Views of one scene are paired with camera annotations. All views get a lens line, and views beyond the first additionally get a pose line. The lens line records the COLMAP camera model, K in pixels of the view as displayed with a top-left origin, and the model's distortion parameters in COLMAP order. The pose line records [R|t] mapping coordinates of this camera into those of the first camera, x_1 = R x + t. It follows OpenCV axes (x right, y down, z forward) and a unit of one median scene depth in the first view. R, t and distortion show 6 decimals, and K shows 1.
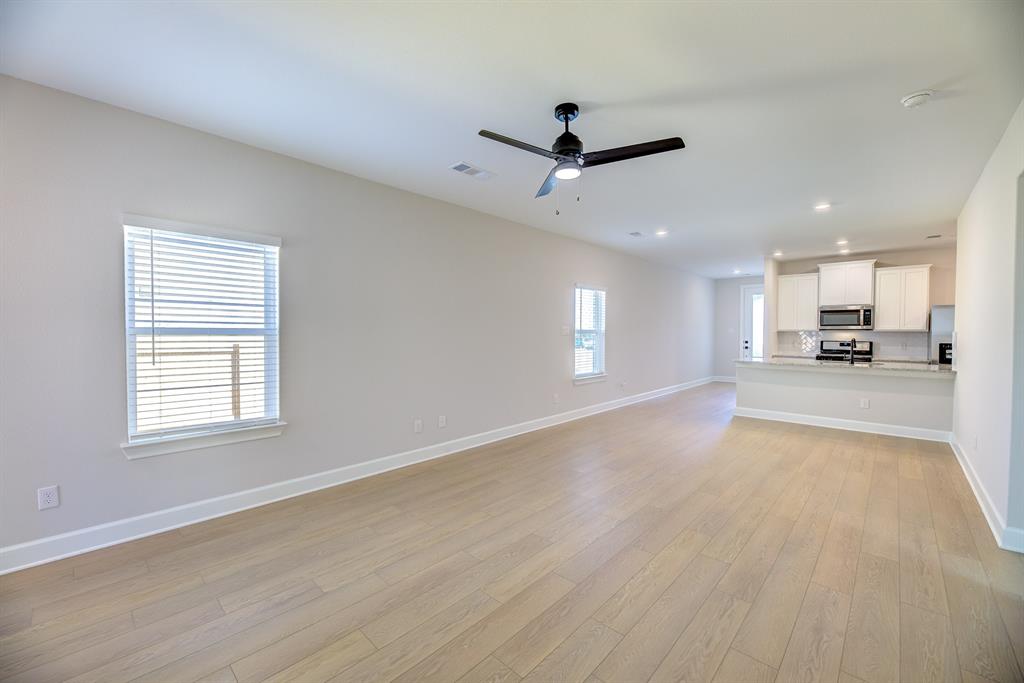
lens RADIAL K [[410.4, 0, 513.7], [0, 410.4, 333.5], [0, 0, 1]] dist [0.002398, -0.000965]
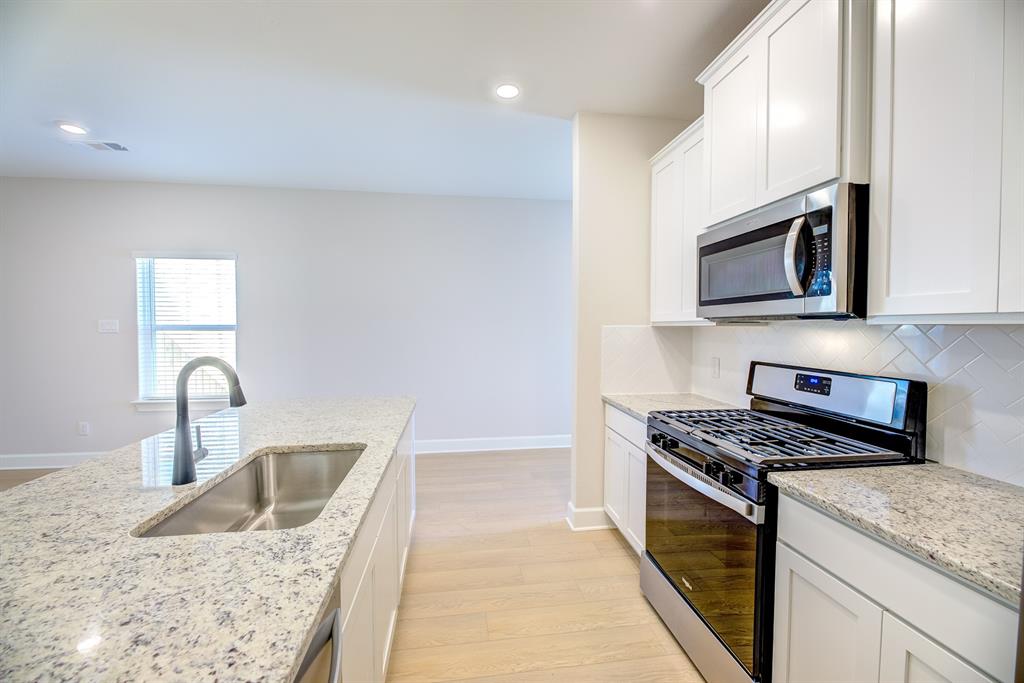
lens RADIAL K [[410.4, 0, 508.6], [0, 410.4, 341.2], [0, 0, 1]] dist [0.002398, -0.000965]
pose [[0.766350, 0.019734, -0.642120, 0.832878], [-0.000261, 0.999538, 0.030407, -0.003373], [0.642423, -0.023135, 0.766001, 0.722805]]
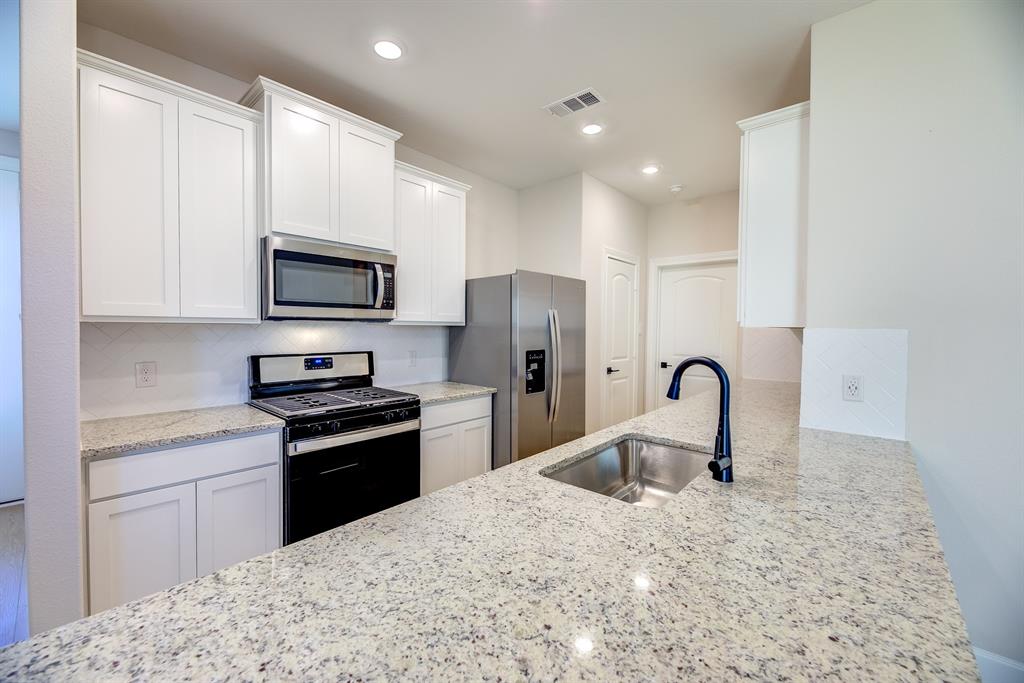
lens RADIAL K [[410.4, 0, 515.1], [0, 410.4, 336.2], [0, 0, 1]] dist [0.002398, -0.000965]
pose [[-0.018198, -0.026158, 0.999492, 0.468588], [-0.004444, 0.999650, 0.026081, -0.004980], [-0.999825, -0.003967, -0.018308, 0.851191]]
